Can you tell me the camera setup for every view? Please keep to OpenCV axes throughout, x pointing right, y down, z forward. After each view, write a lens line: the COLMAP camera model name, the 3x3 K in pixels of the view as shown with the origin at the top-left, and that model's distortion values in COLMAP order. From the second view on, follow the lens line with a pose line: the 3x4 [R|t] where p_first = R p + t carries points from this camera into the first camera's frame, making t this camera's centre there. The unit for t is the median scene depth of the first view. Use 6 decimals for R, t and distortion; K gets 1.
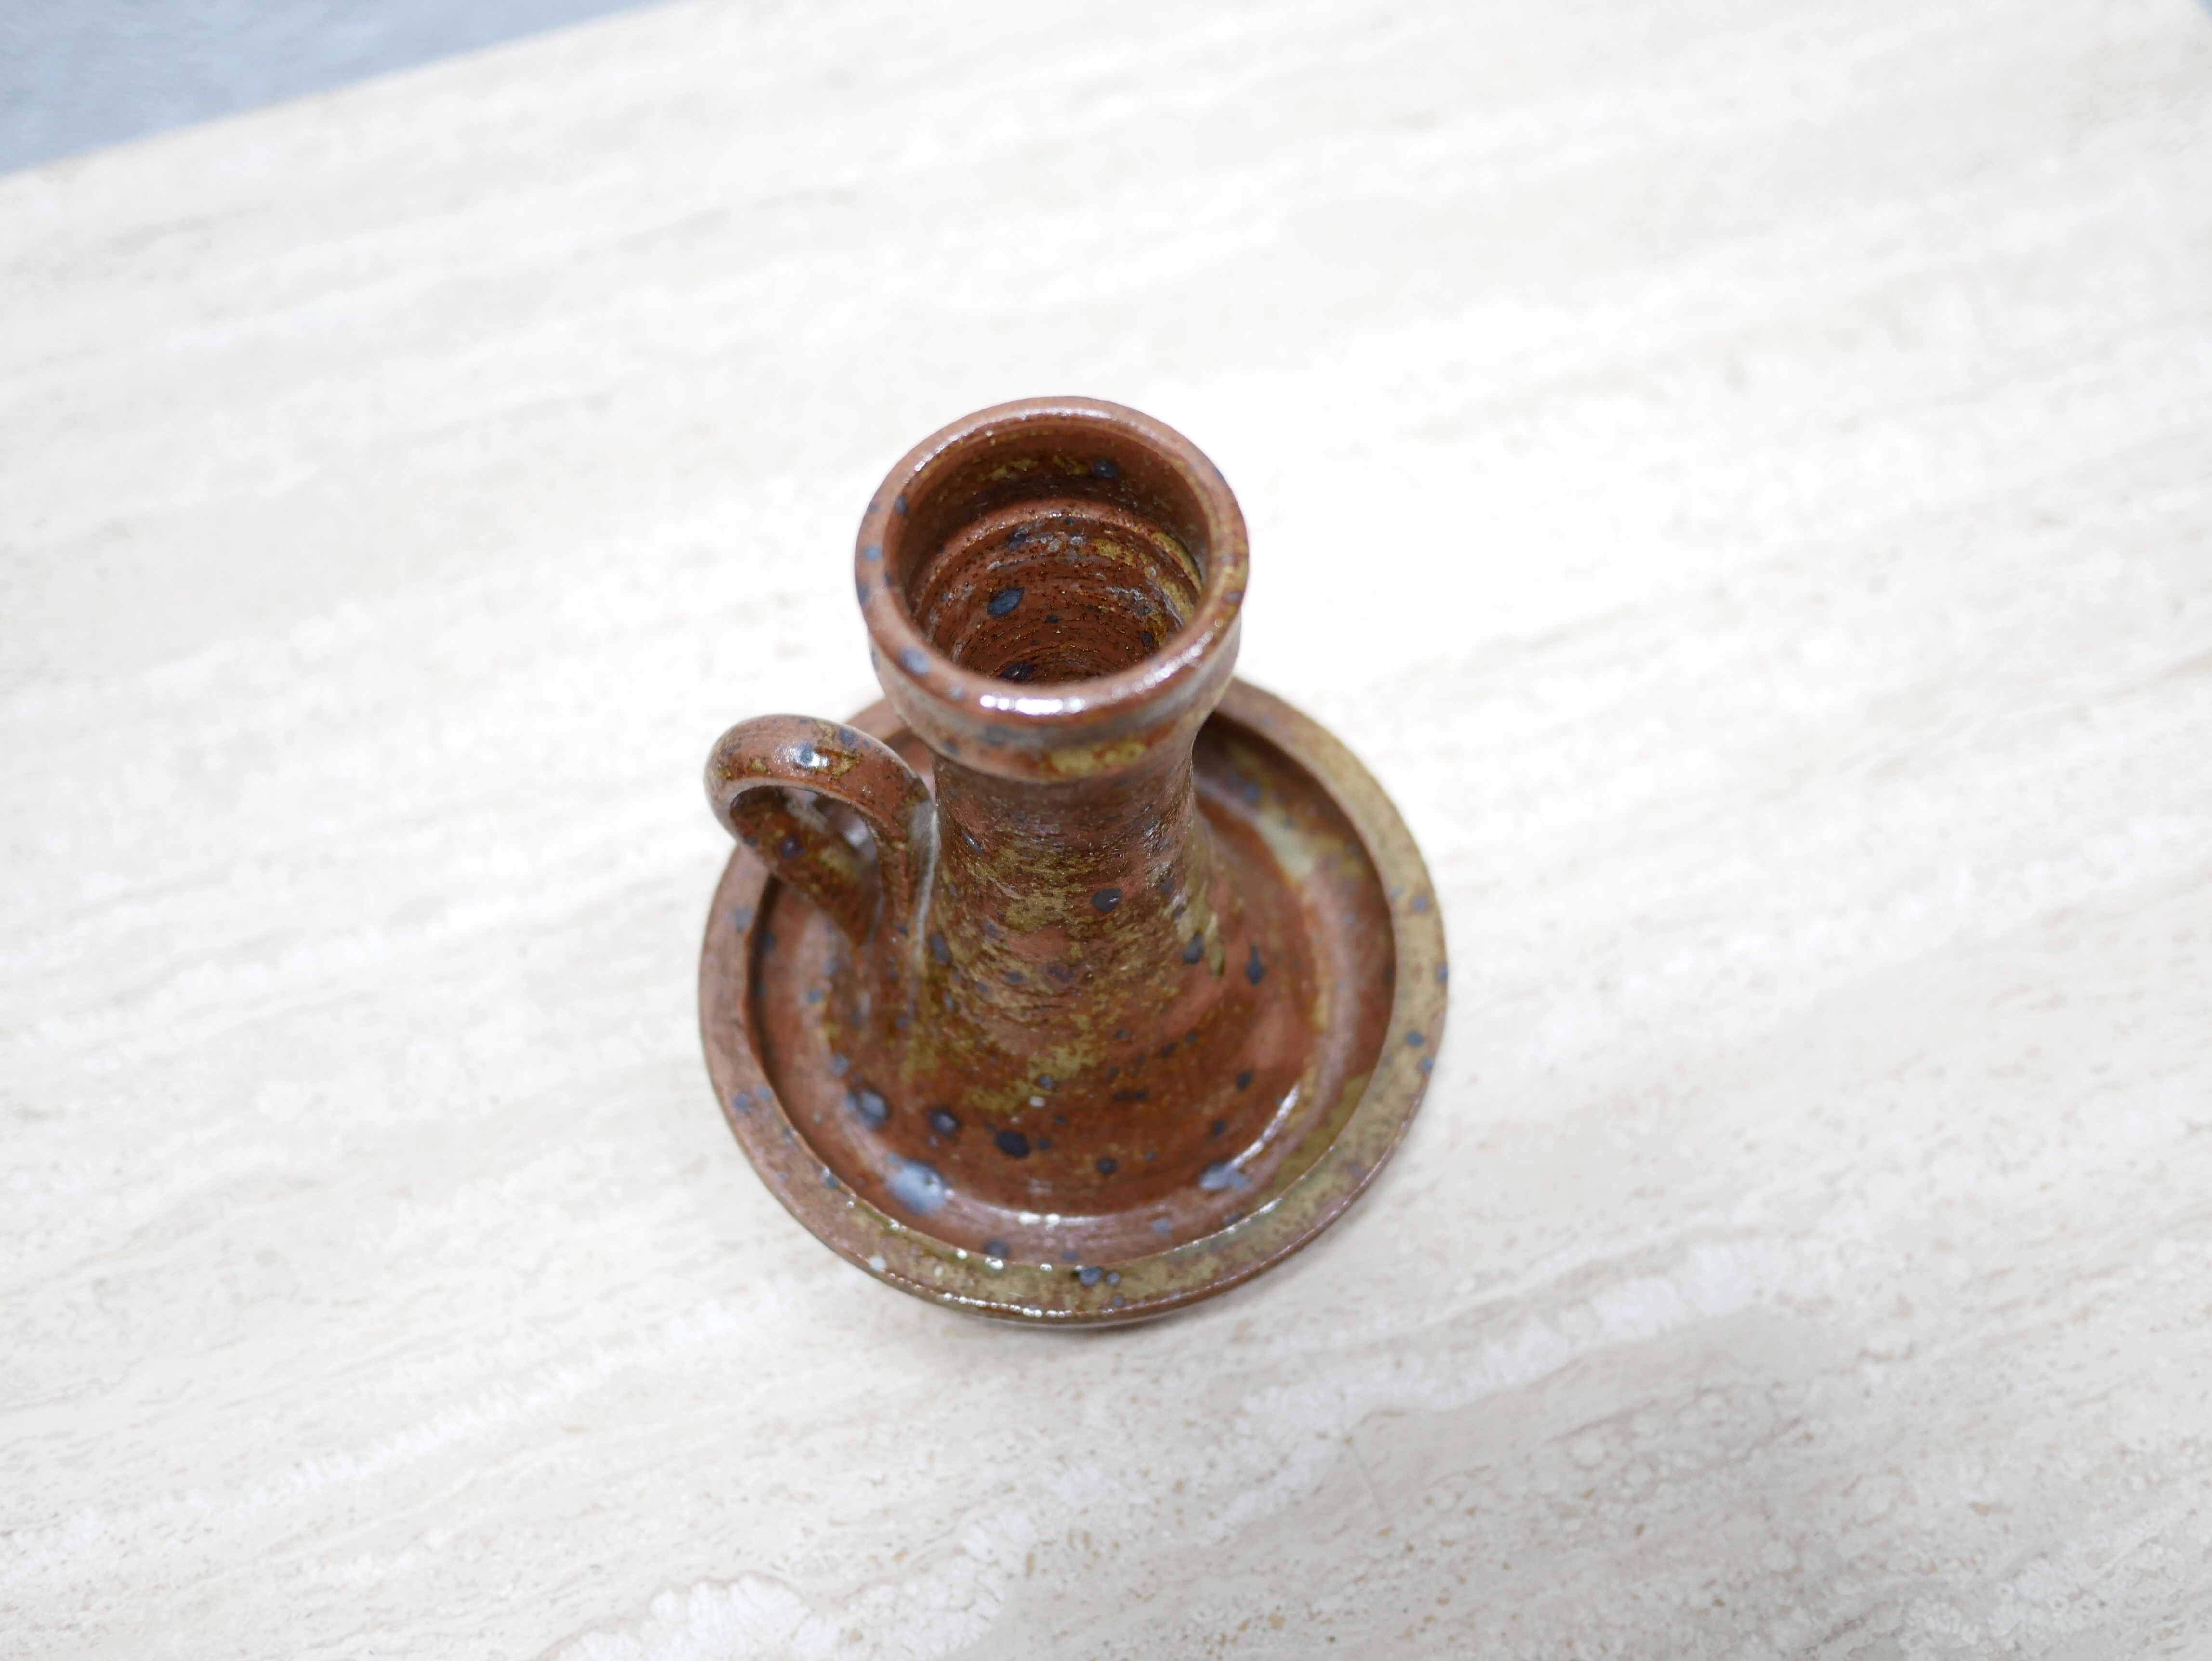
lens RADIAL K [[2540.9, 0, 1106.0], [0, 2540.9, 830.5], [0, 0, 1]] dist [-0.014883, -0.009192]
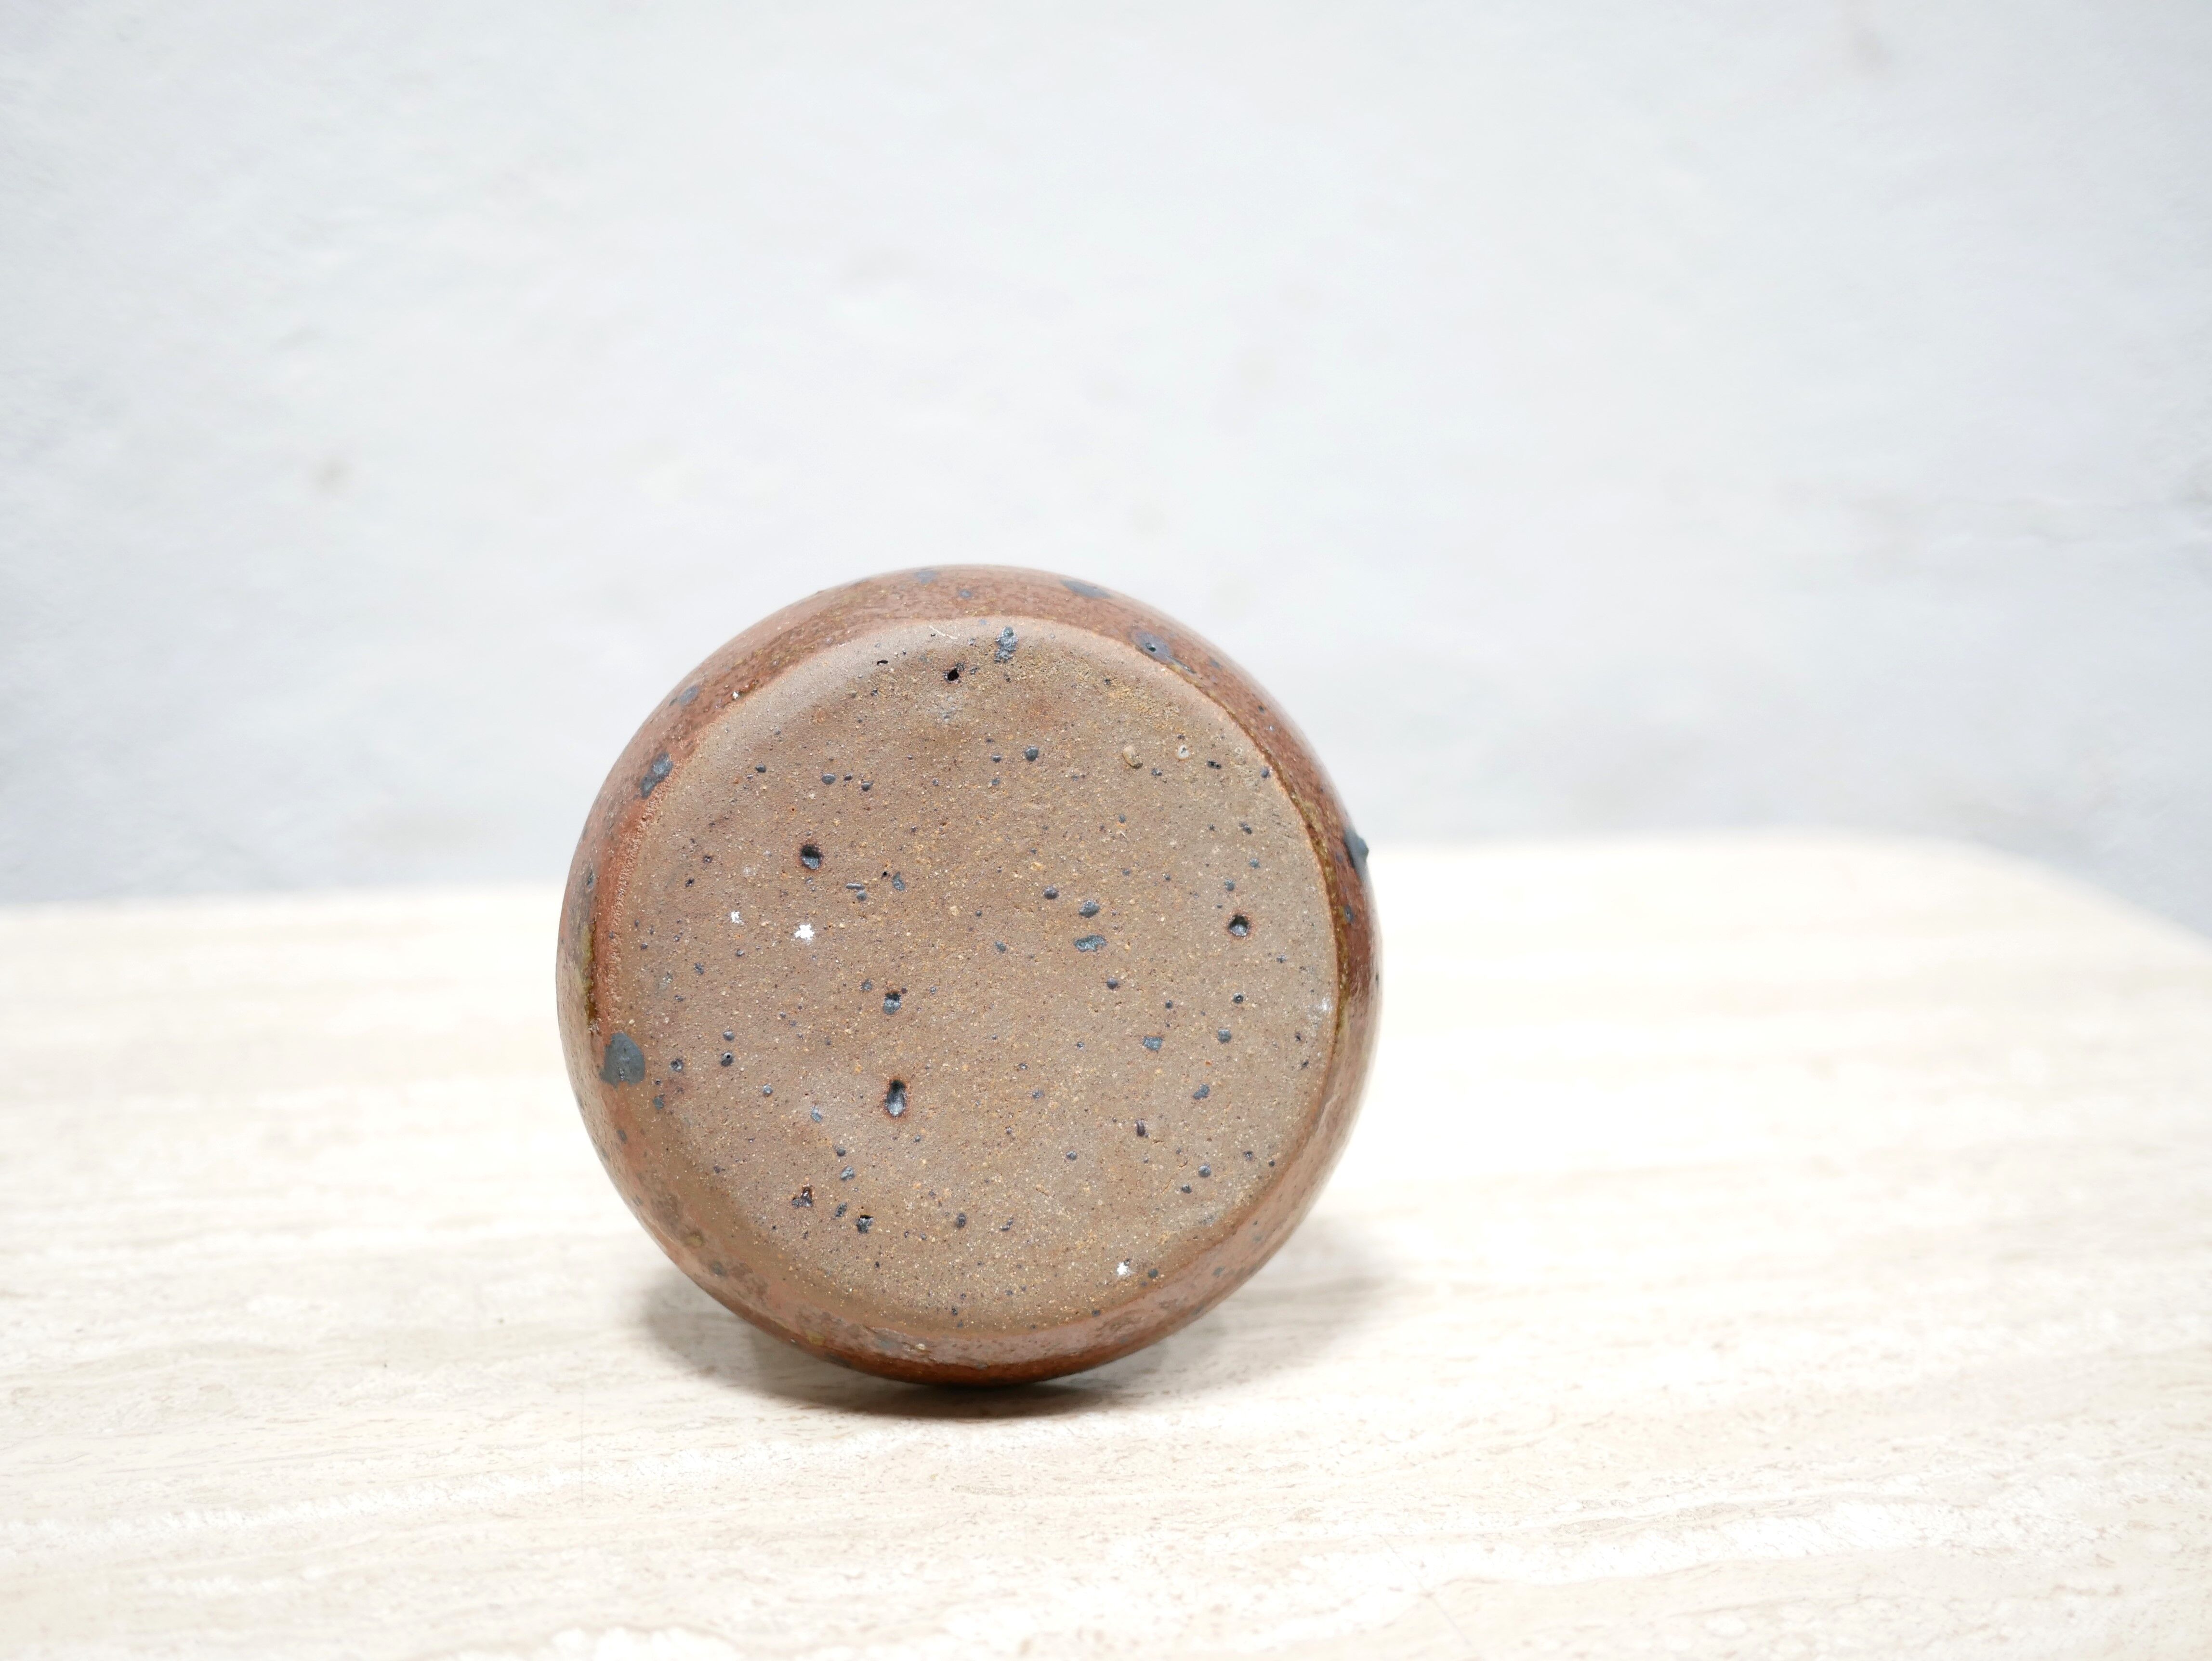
lens RADIAL K [[2539.2, 0, 1096.3], [0, 2539.2, 907.8], [0, 0, 1]] dist [-0.008198, -0.007898]
pose [[0.994761, 0.062830, -0.080644, 0.041041], [-0.101165, 0.718577, -0.688050, 0.652158], [0.014719, 0.692604, 0.721168, 0.253763]]
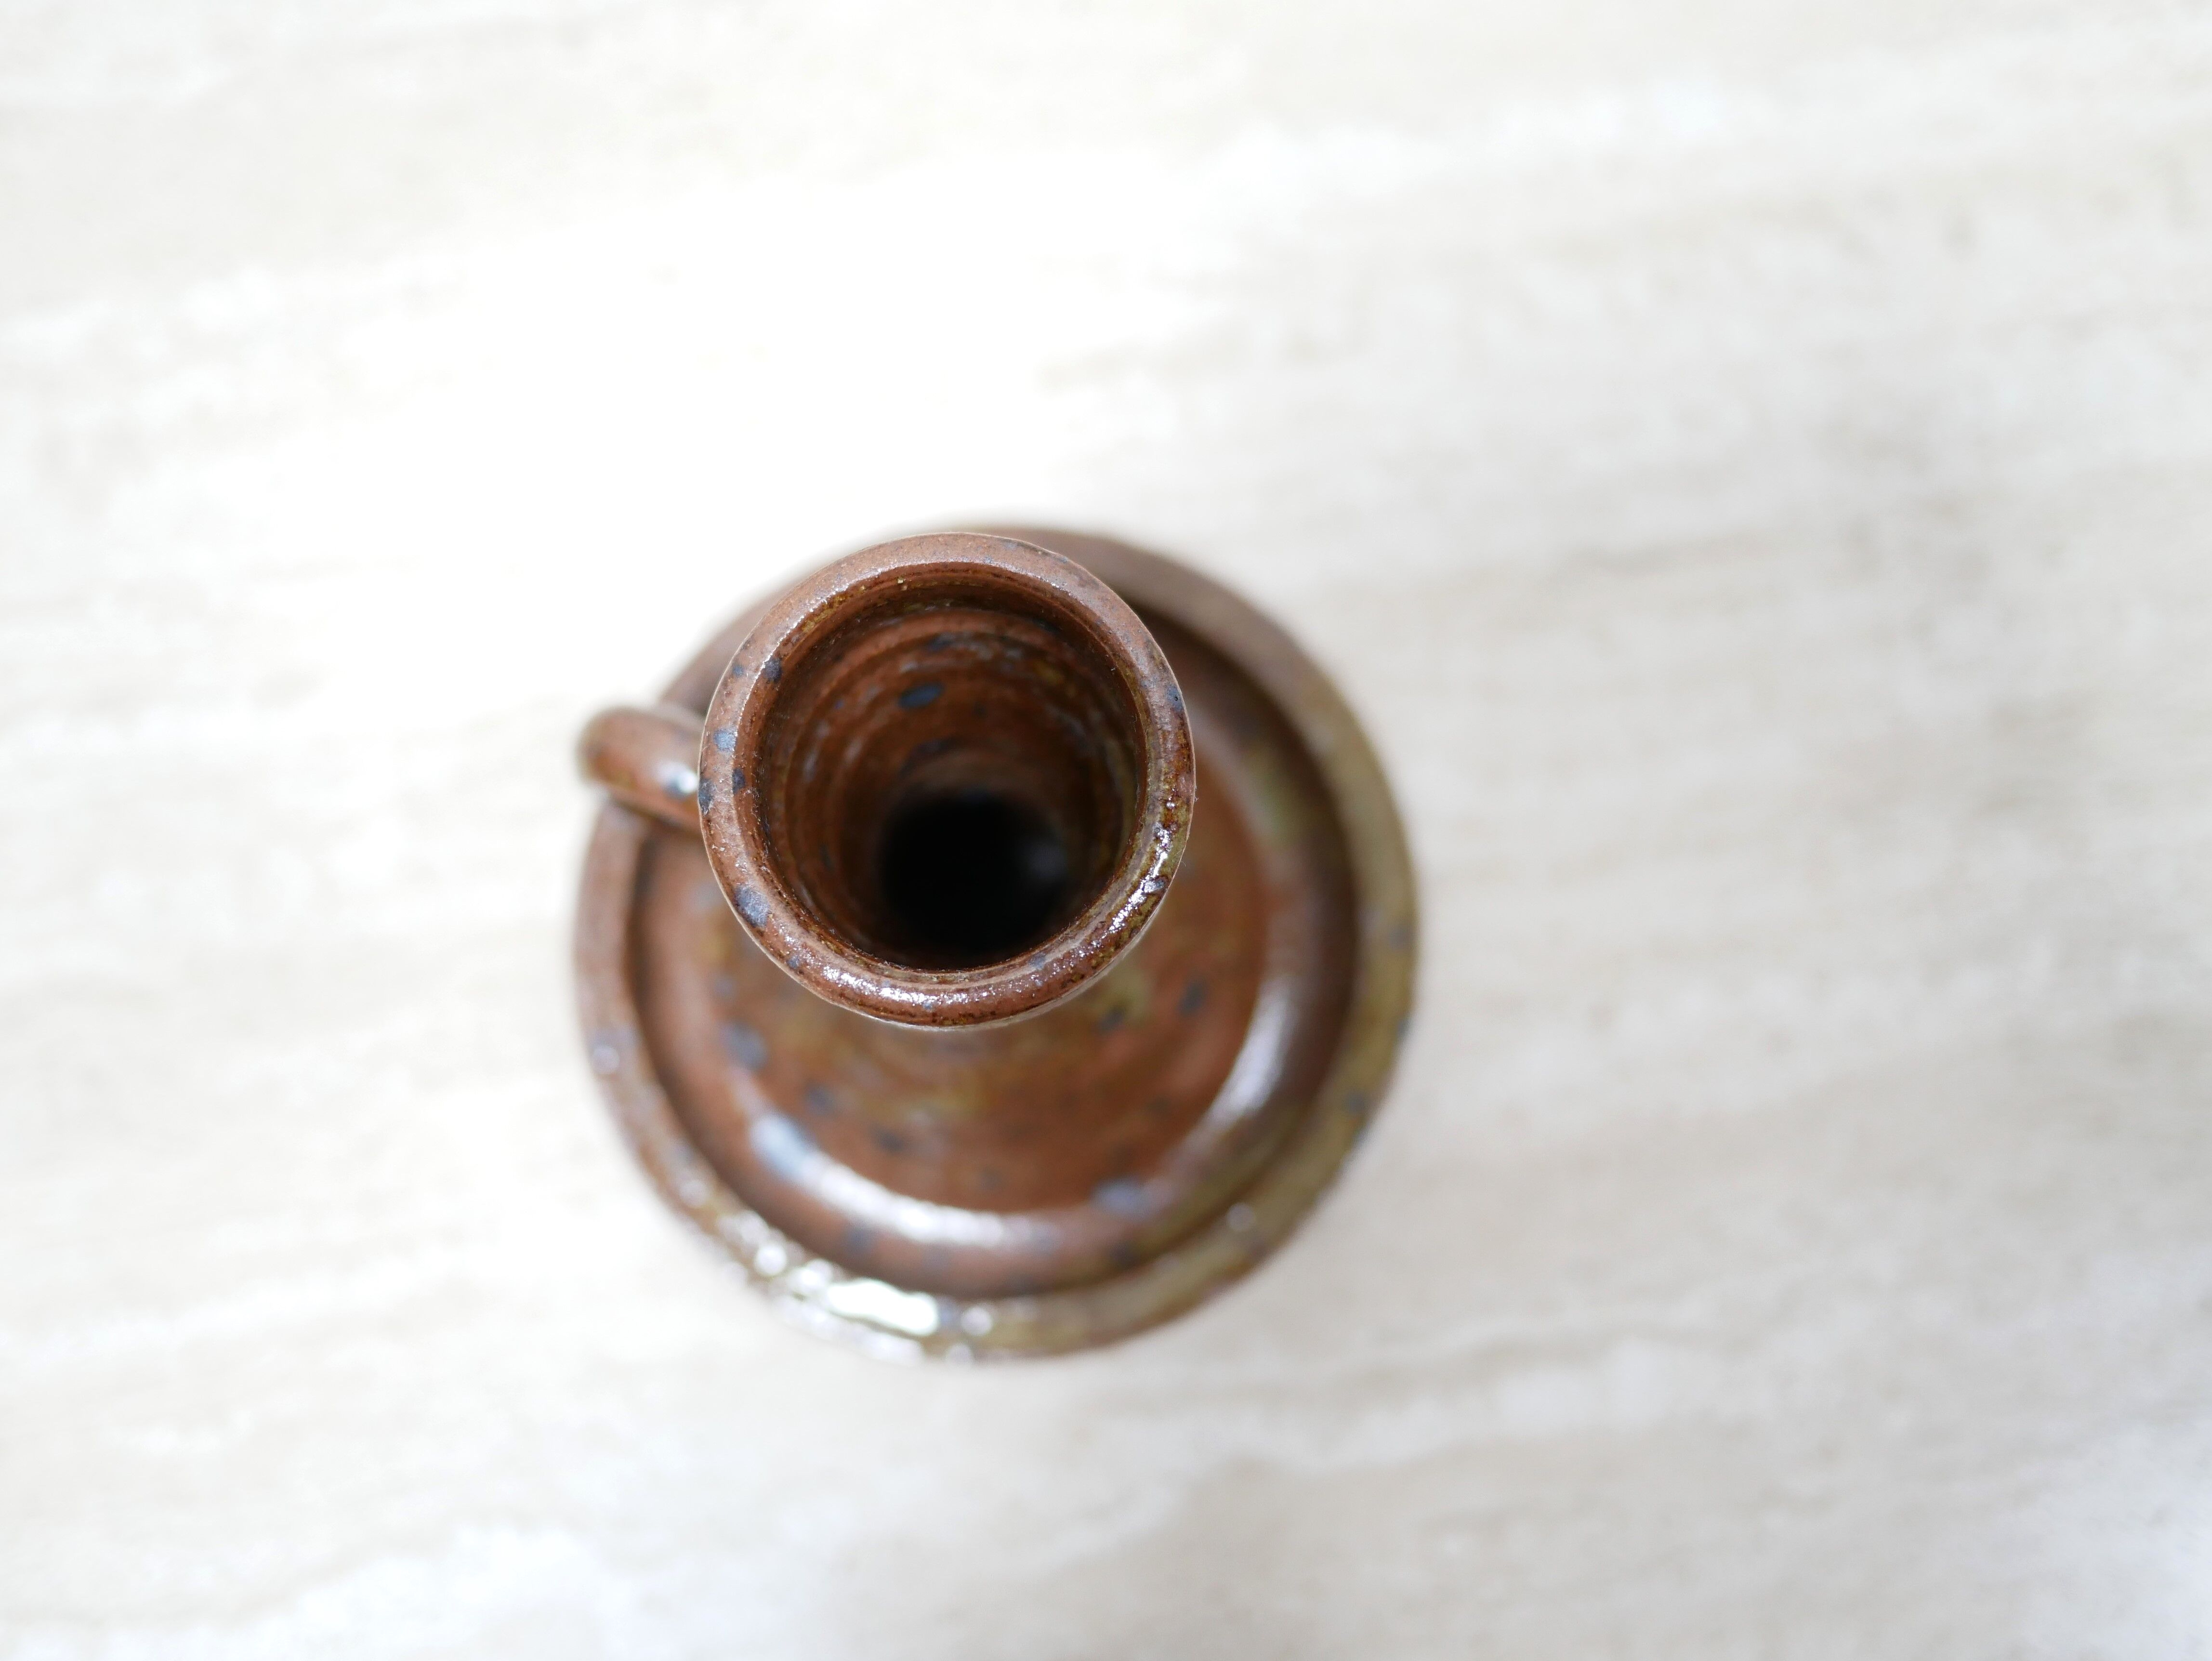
lens RADIAL K [[2564.7, 0, 1106.0], [0, 2564.7, 830.5], [0, 0, 1]] dist [-0.004825, 0.015894]
pose [[0.984366, 0.174573, -0.023393, 0.040841], [-0.155580, 0.924057, 0.349162, -0.309566], [0.082571, -0.340064, 0.936770, 0.191887]]
